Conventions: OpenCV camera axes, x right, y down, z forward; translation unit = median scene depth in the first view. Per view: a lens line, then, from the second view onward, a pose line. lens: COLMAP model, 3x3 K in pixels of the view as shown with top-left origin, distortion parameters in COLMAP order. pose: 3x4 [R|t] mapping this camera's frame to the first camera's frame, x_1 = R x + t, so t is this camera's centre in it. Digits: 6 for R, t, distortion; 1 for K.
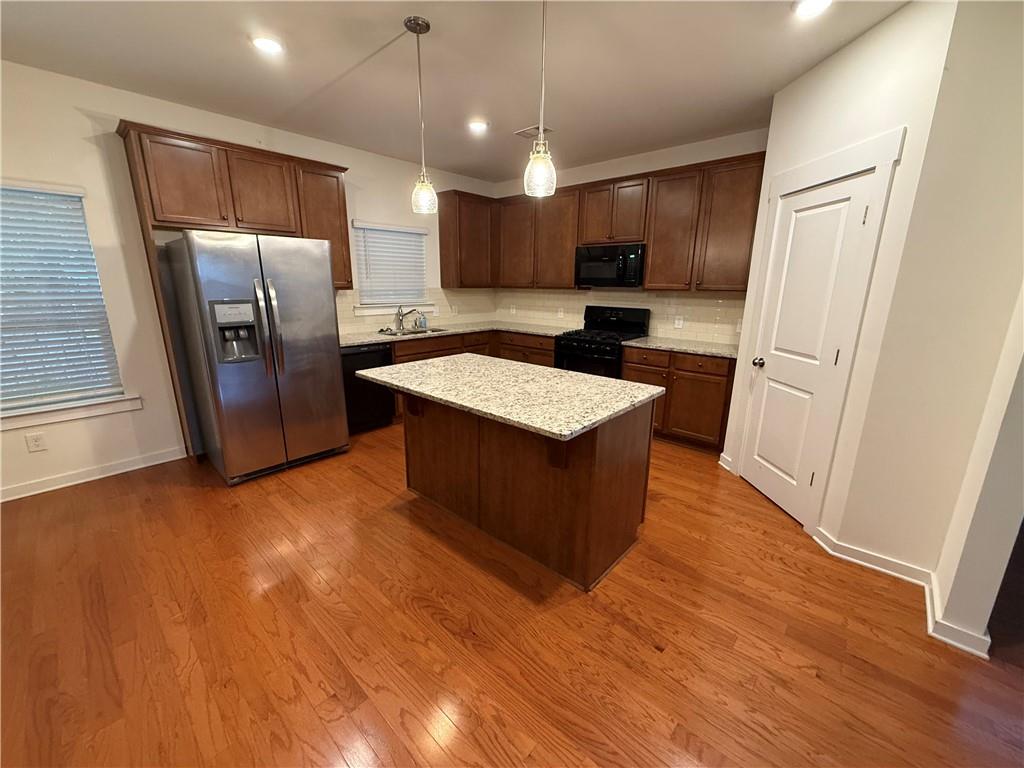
lens RADIAL K [[409.0, 0, 512.0], [0, 409.0, 384.0], [0, 0, 1]] dist [0.000517, -0.000432]
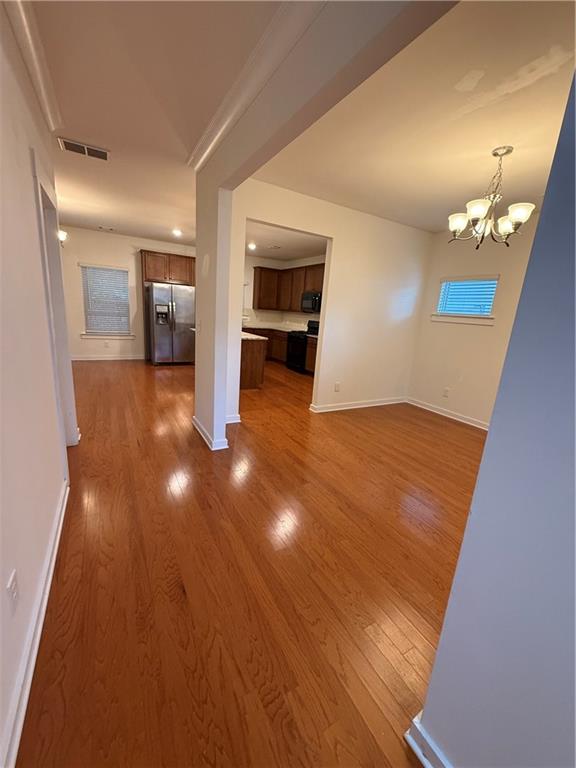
lens RADIAL K [[306.8, 0, 288.0], [0, 306.8, 384.0], [0, 0, 1]] dist [0.000517, -0.000432]
pose [[0.951609, 0.128198, -0.279295, 0.645587], [-0.134381, 0.990925, -0.003019, 0.182312], [0.276374, 0.040405, 0.960201, -0.645774]]
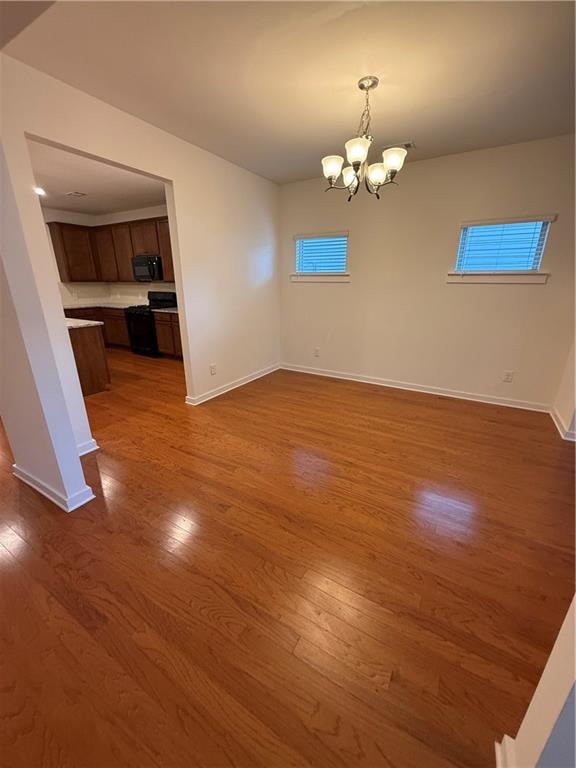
lens RADIAL K [[306.8, 0, 288.0], [0, 306.8, 384.0], [0, 0, 1]] dist [0.000517, -0.000432]
pose [[0.977889, -0.074347, 0.195462, 0.547821], [0.057553, 0.994255, 0.090247, 0.139259], [-0.201049, -0.077002, 0.976550, -0.513747]]
